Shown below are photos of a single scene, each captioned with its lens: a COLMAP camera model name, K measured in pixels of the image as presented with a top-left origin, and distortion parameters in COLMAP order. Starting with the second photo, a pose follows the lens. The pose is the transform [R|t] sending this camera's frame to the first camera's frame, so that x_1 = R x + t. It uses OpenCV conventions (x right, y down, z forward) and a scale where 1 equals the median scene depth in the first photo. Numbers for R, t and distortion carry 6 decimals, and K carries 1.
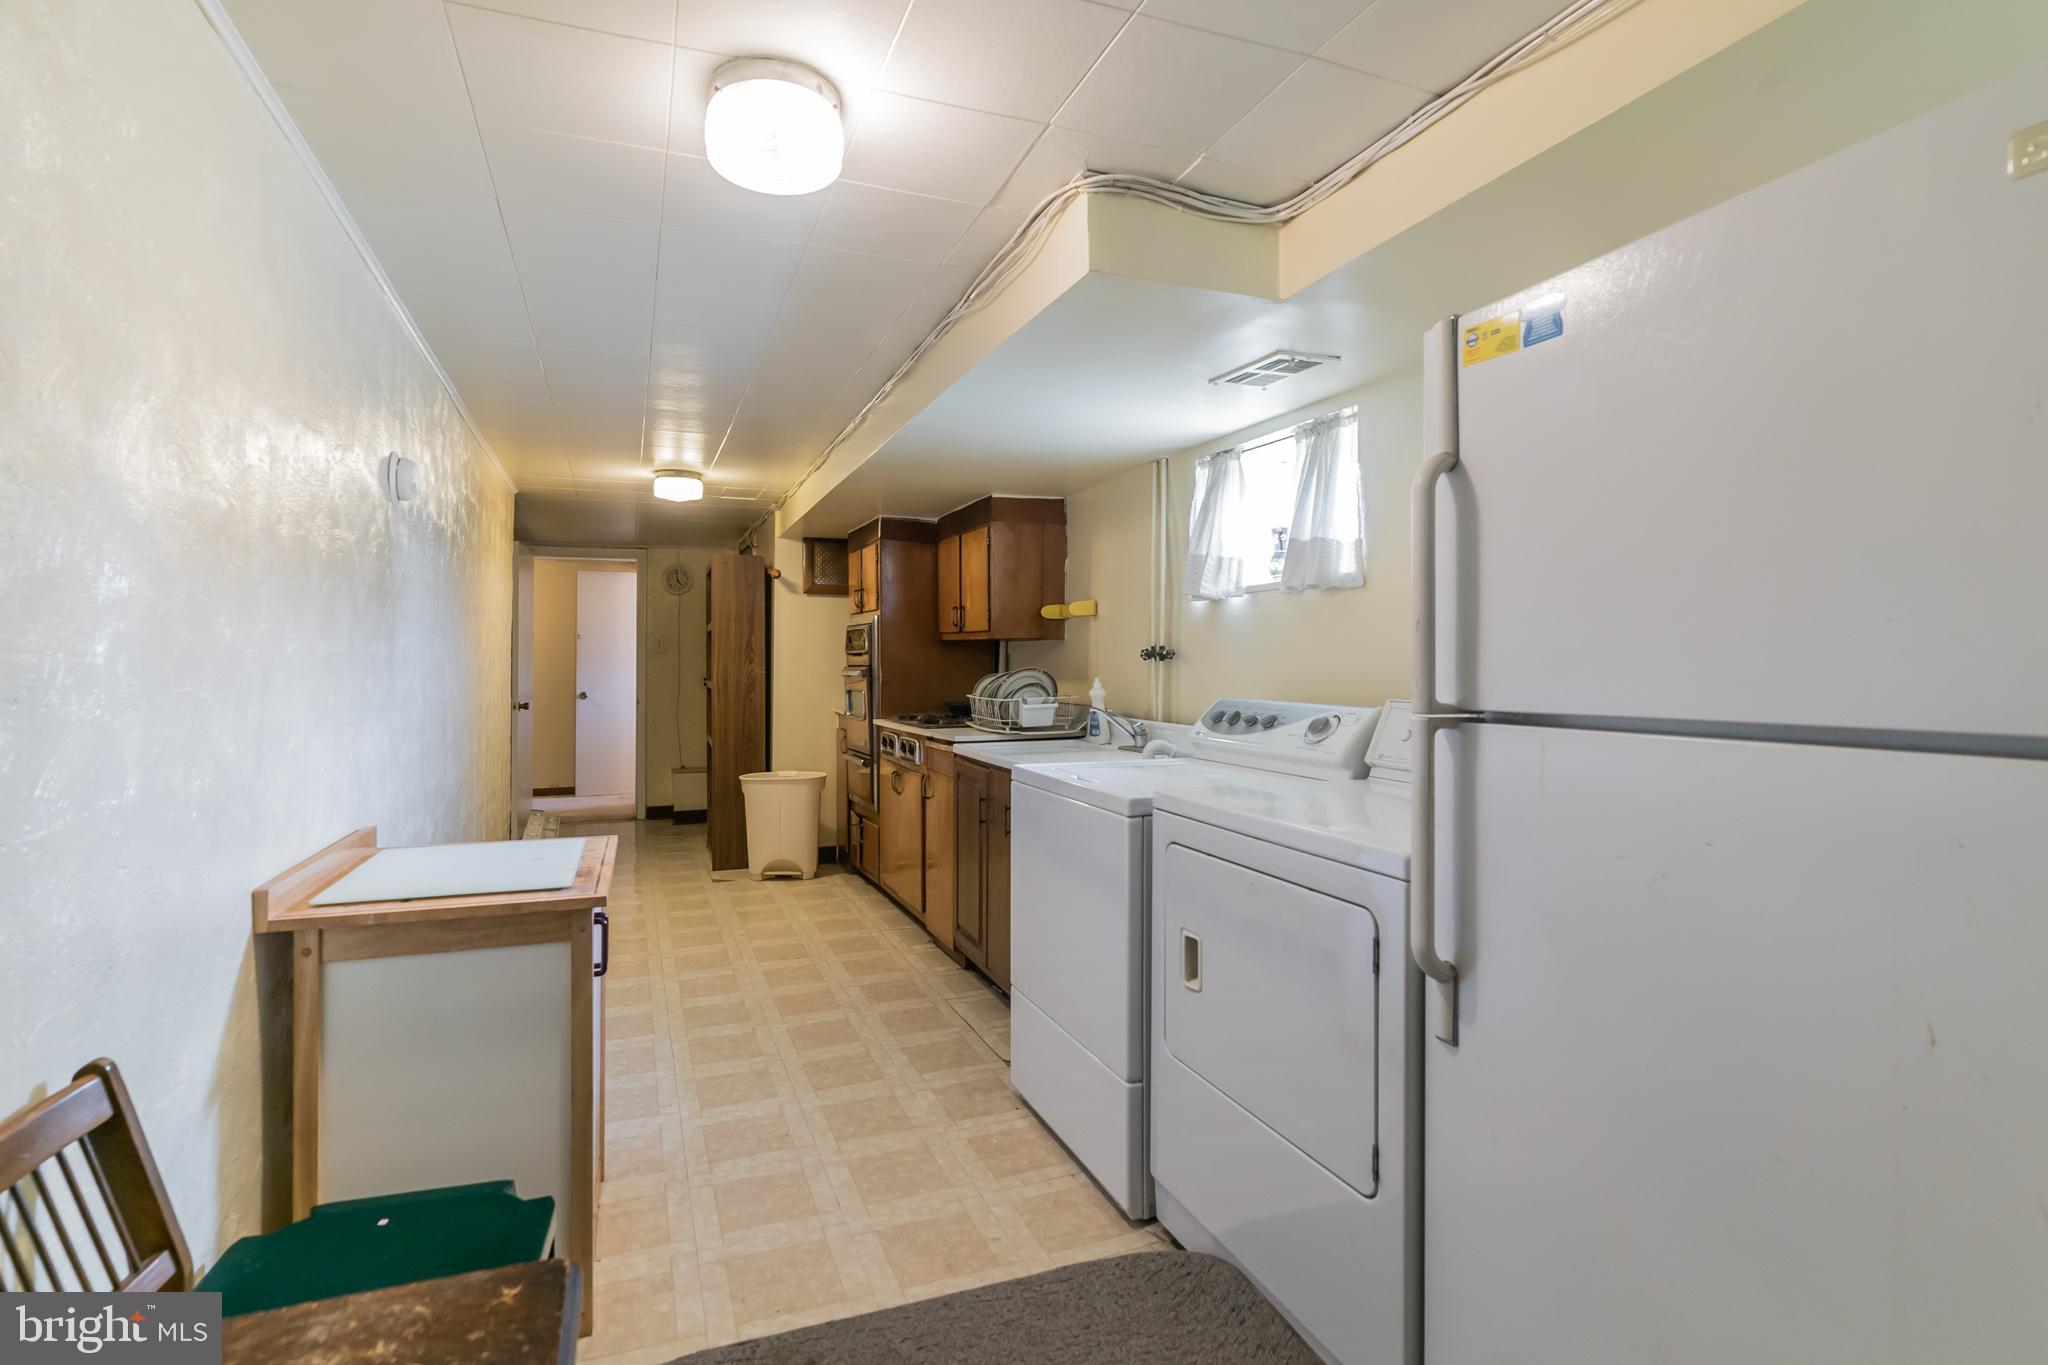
lens RADIAL K [[949.1, 0, 1019.1], [0, 949.1, 662.9], [0, 0, 1]] dist [0.000845, 0.000400]
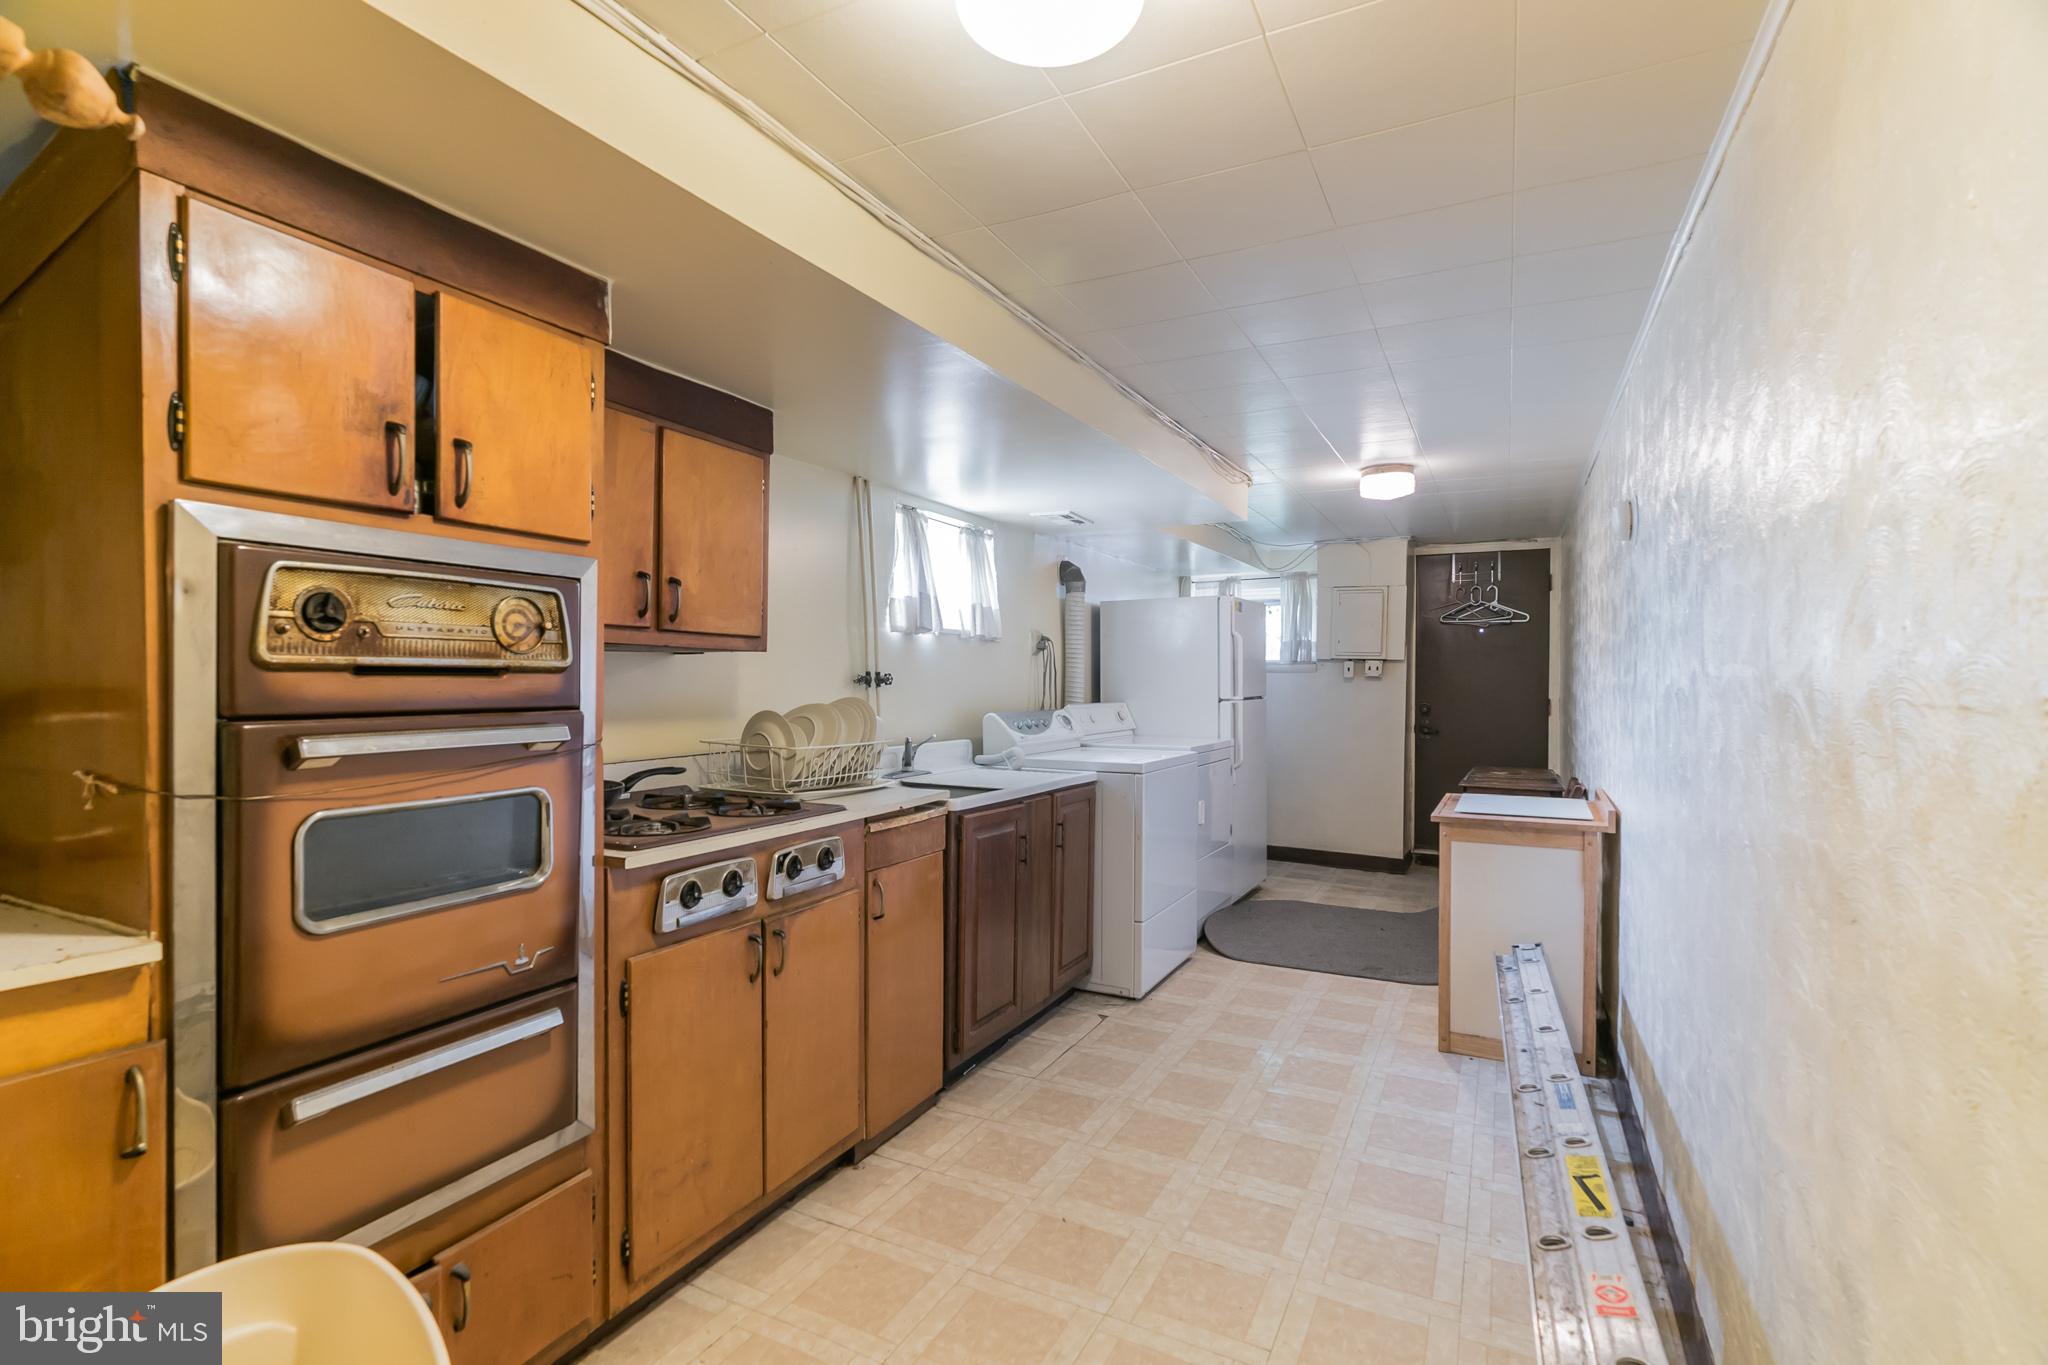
lens RADIAL K [[949.1, 0, 1021.8], [0, 949.1, 687.7], [0, 0, 1]] dist [0.000845, 0.000400]
pose [[-0.645439, -0.006986, 0.763780, -0.796097], [0.001420, 0.999945, 0.010346, -0.011800], [-0.763811, 0.007762, -0.645394, 1.705831]]
